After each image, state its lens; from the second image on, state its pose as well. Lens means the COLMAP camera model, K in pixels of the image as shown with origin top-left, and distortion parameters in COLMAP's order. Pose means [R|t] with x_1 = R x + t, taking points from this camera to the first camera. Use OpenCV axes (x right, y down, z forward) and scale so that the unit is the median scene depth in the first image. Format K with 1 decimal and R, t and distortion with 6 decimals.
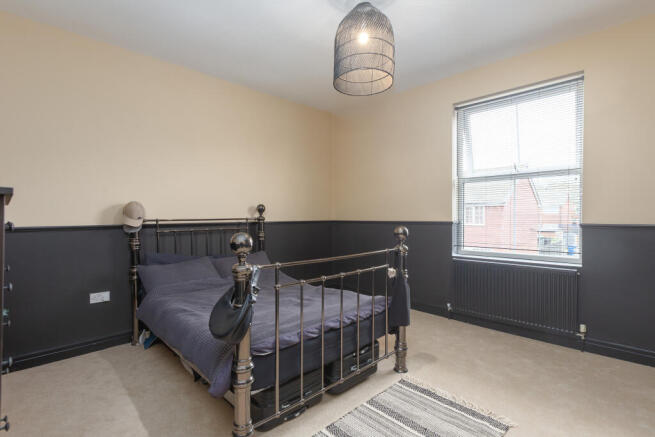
lens RADIAL K [[300.0, 0, 327.5], [0, 300.0, 218.5], [0, 0, 1]] dist [-0.000192, 0.000021]
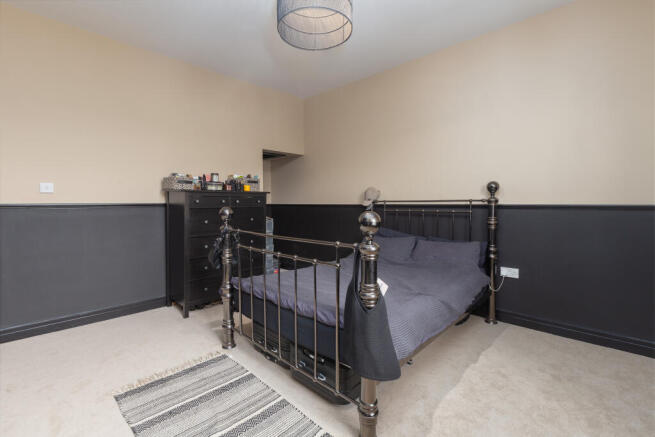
lens RADIAL K [[314.8, 0, 327.1], [0, 314.8, 199.8], [0, 0, 1]] dist [-0.001428, -0.000185]
pose [[0.040475, 0.008542, -0.999144, 0.632593], [-0.006939, 0.999942, 0.008268, -0.005088], [0.999156, 0.006598, 0.040532, 0.630692]]
